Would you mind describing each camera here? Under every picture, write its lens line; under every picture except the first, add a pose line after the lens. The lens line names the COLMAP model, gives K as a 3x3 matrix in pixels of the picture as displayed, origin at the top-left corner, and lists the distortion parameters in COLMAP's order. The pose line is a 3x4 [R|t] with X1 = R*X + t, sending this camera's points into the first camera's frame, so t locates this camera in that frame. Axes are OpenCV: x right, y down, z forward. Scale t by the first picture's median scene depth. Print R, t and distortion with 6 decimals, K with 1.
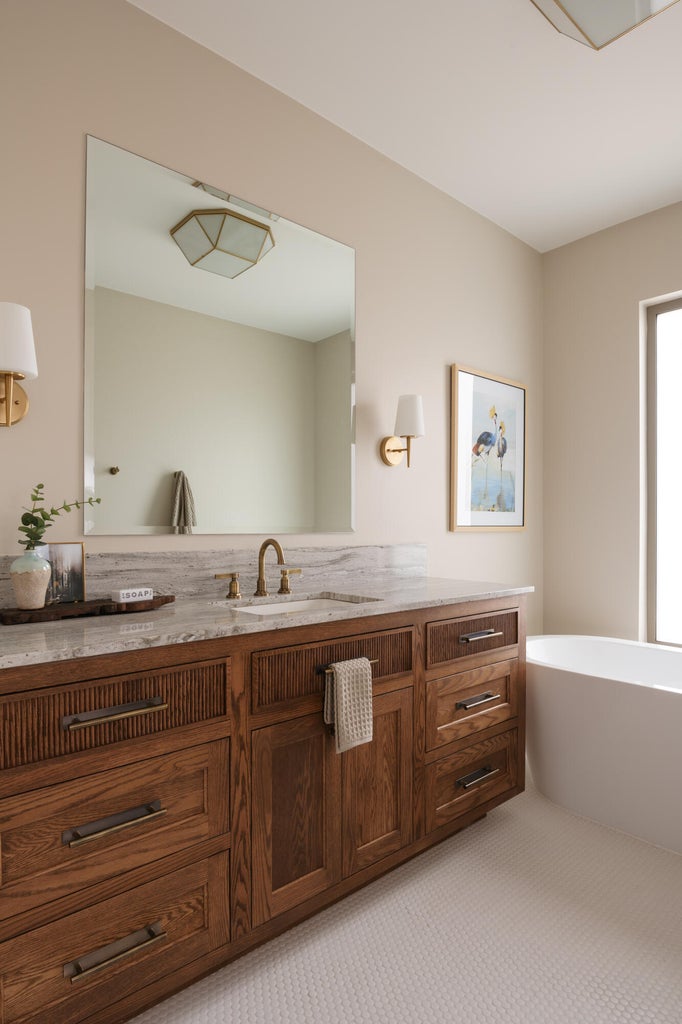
lens RADIAL K [[569.1, 0, 341.6], [0, 569.1, 521.4], [0, 0, 1]] dist [-0.025728, -0.000465]
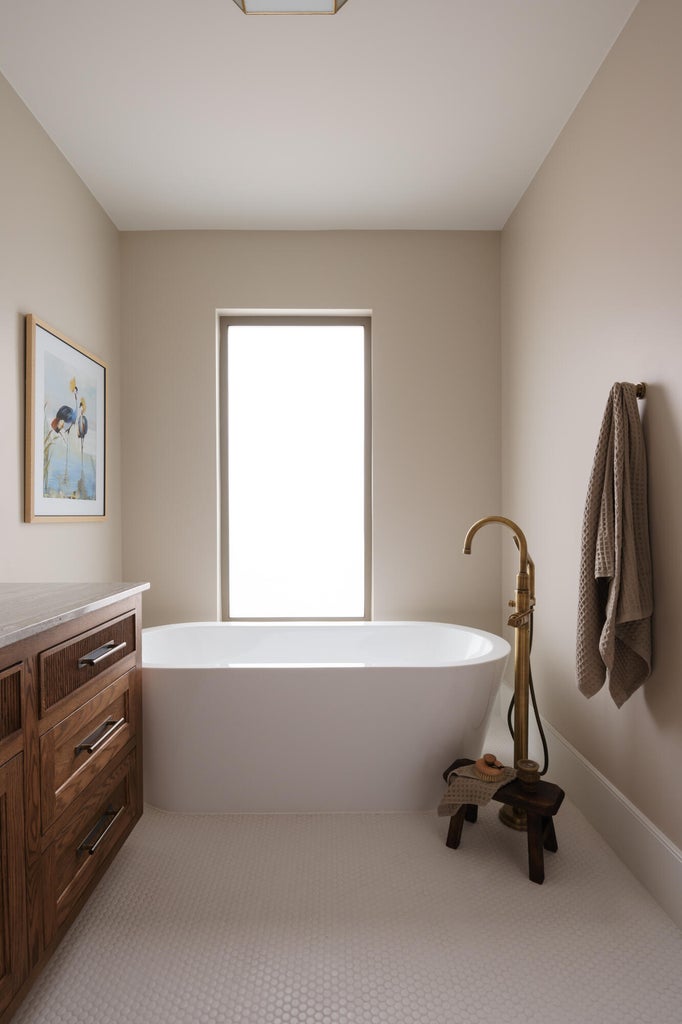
lens RADIAL K [[498.5, 0, 339.2], [0, 498.5, 519.1], [0, 0, 1]] dist [-0.023766, 0.002002]
pose [[0.657378, -0.007153, 0.753527, -0.064586], [-0.003002, 0.999922, 0.012111, 0.004812], [-0.753555, -0.010224, 0.657306, 0.320973]]
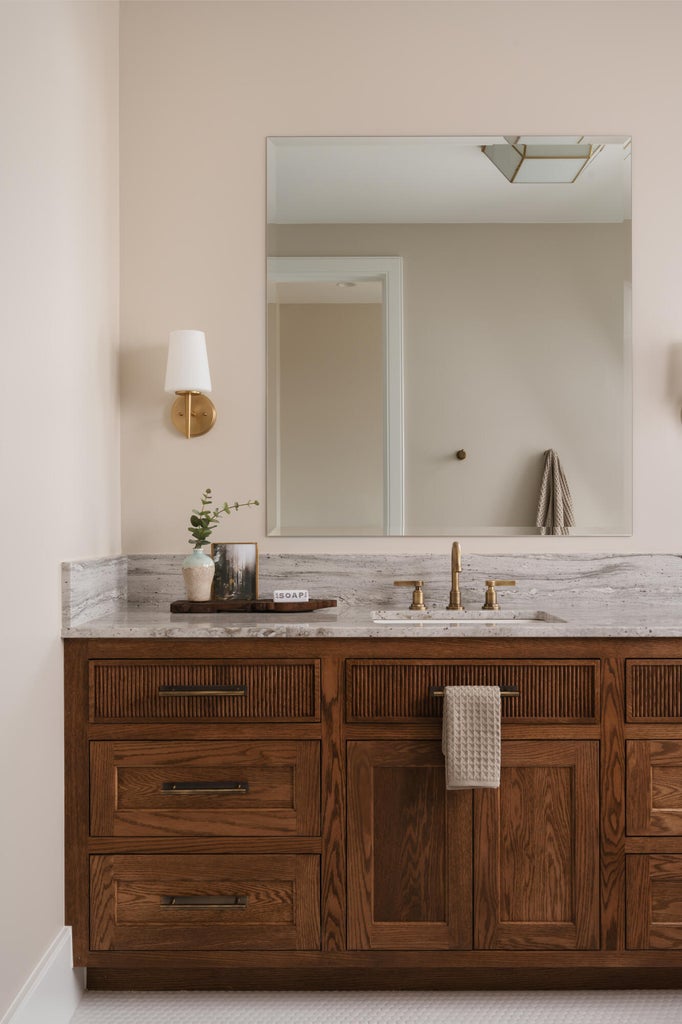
lens RADIAL K [[918.4, 0, 341.5], [0, 918.4, 513.9], [0, 0, 1]] dist [-0.006885, -0.012646]
pose [[0.749706, -0.008643, -0.661714, 0.655999], [0.007330, 0.999962, -0.004755, -0.005669], [0.661730, -0.001285, 0.749741, -0.131403]]
